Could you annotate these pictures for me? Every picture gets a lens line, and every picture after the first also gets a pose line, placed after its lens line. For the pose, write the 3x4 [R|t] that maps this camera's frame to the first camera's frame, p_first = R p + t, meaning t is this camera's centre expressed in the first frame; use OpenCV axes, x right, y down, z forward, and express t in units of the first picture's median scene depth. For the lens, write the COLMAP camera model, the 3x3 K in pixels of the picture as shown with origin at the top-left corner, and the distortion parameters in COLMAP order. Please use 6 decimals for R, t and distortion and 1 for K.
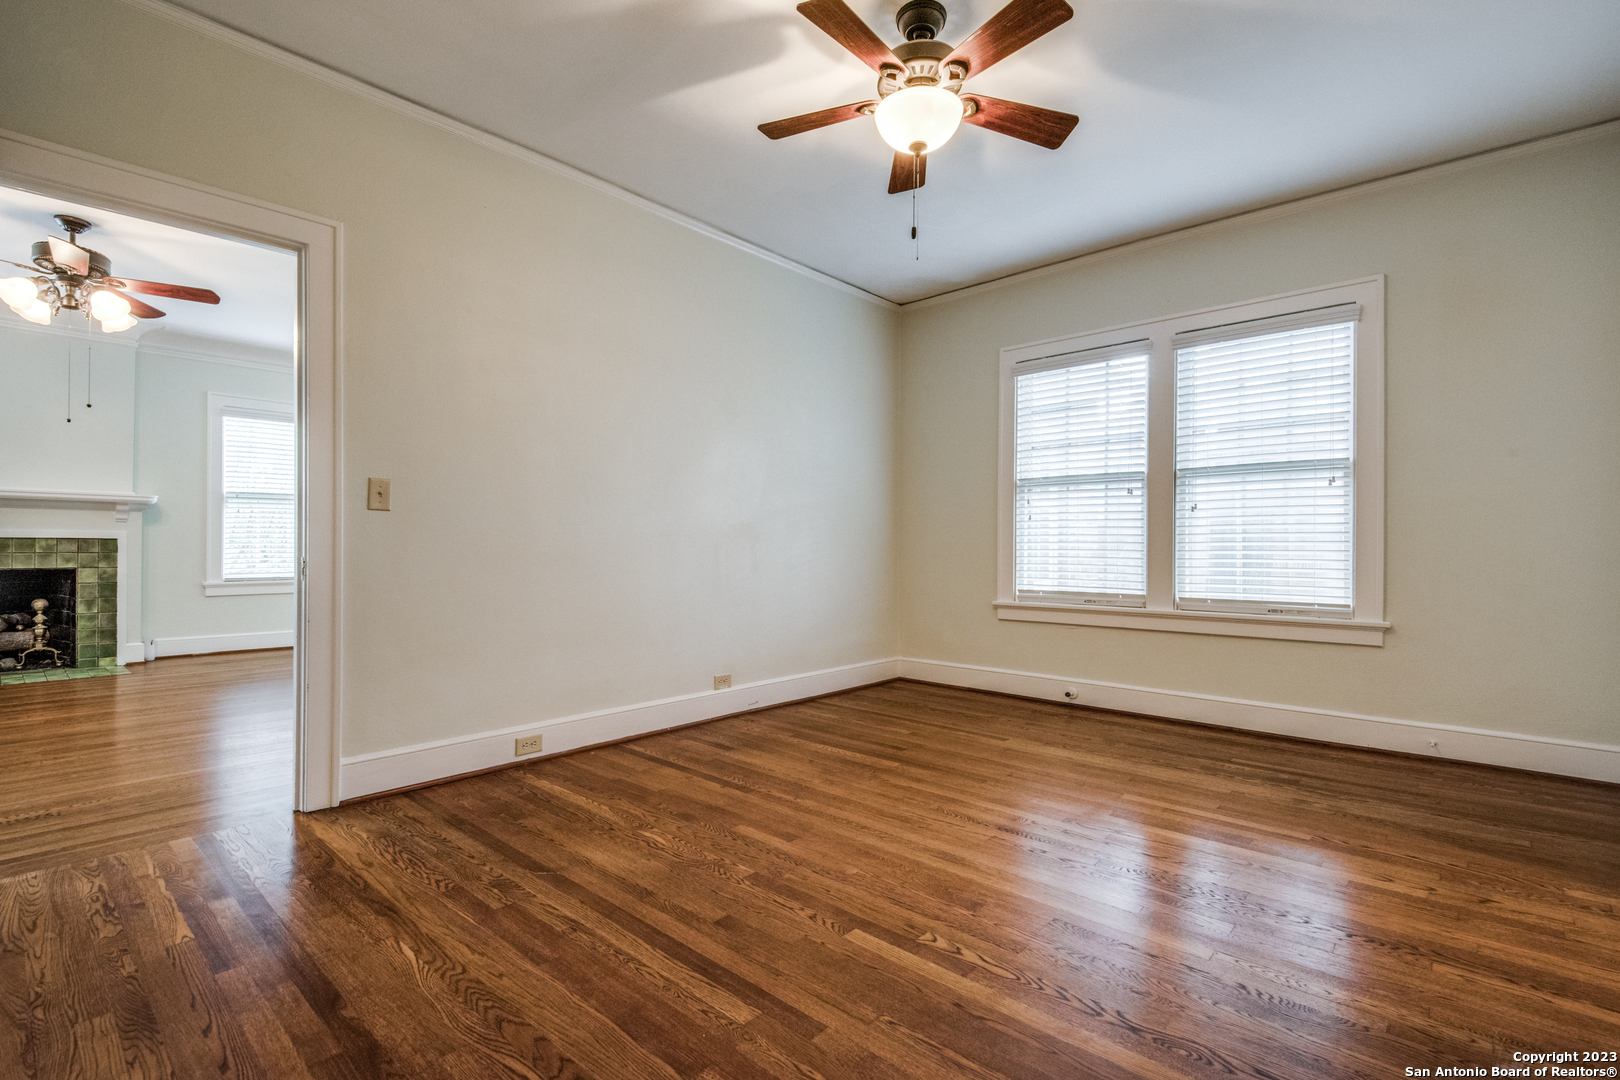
lens RADIAL K [[754.4, 0, 810.4], [0, 754.4, 562.2], [0, 0, 1]] dist [-0.008530, -0.000656]
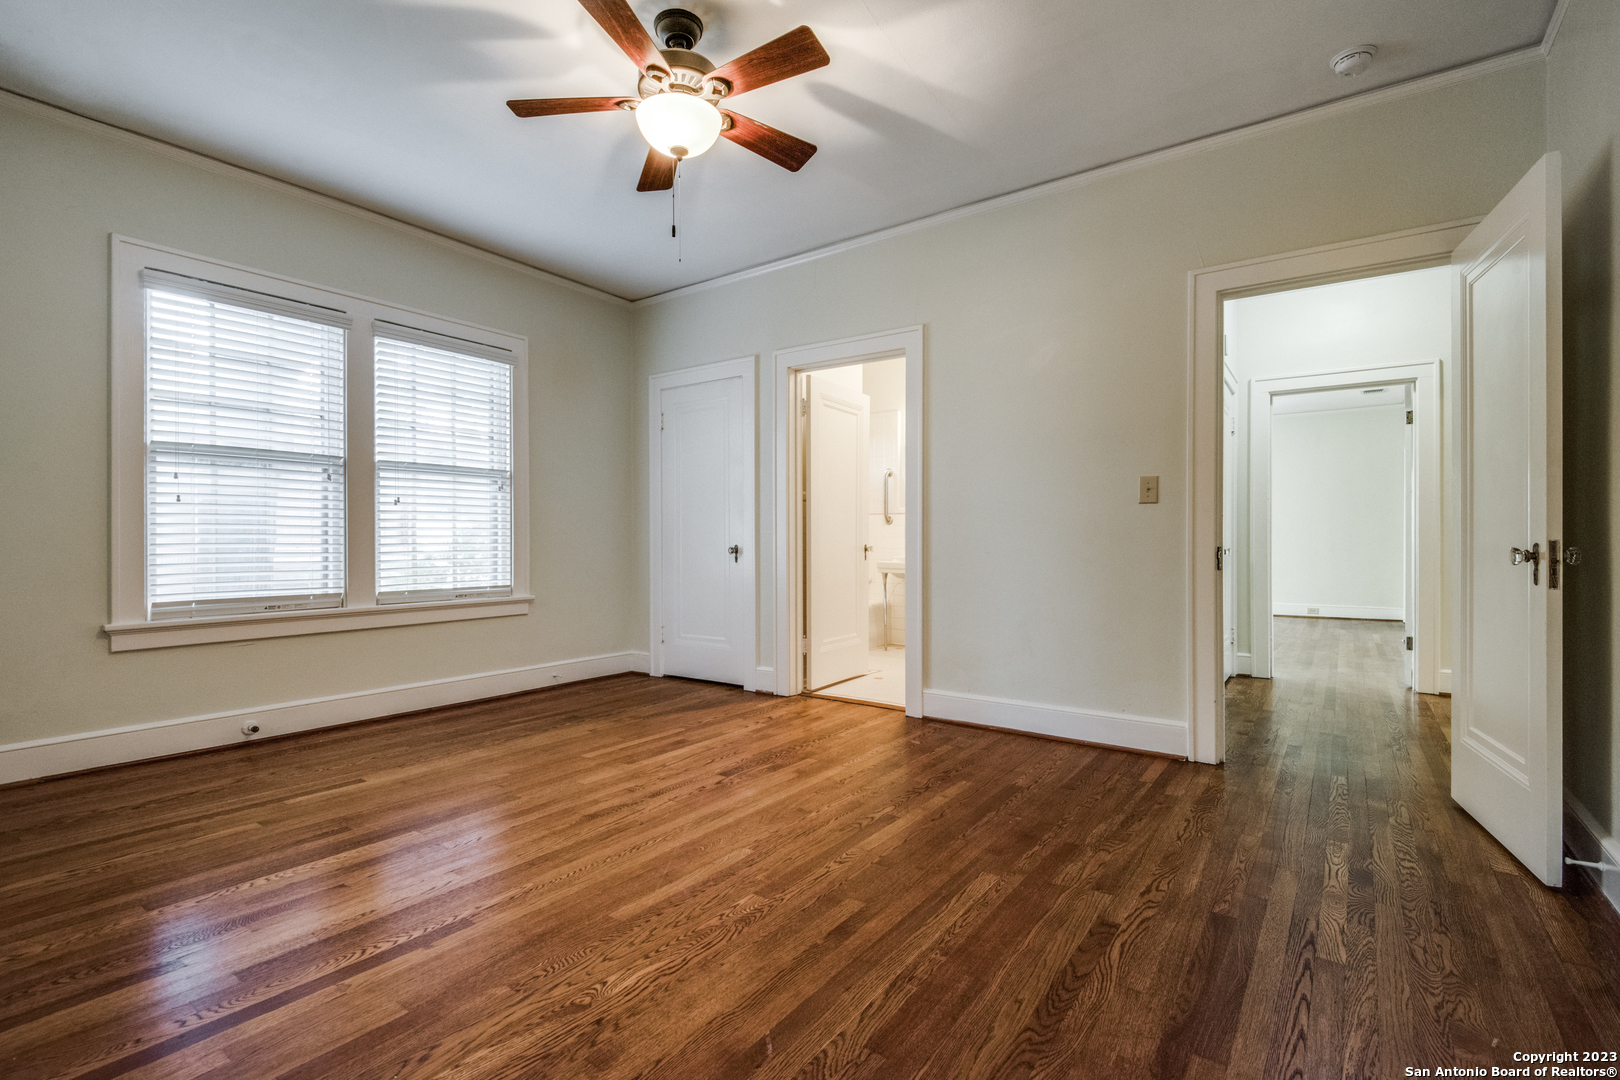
lens RADIAL K [[741.7, 0, 811.4], [0, 741.7, 548.2], [0, 0, 1]] dist [0.011779, -0.000314]
pose [[-0.111852, -0.014614, 0.993617, -0.586965], [0.019330, 0.999671, 0.016879, -0.016916], [-0.993537, 0.021095, -0.111533, 0.607670]]
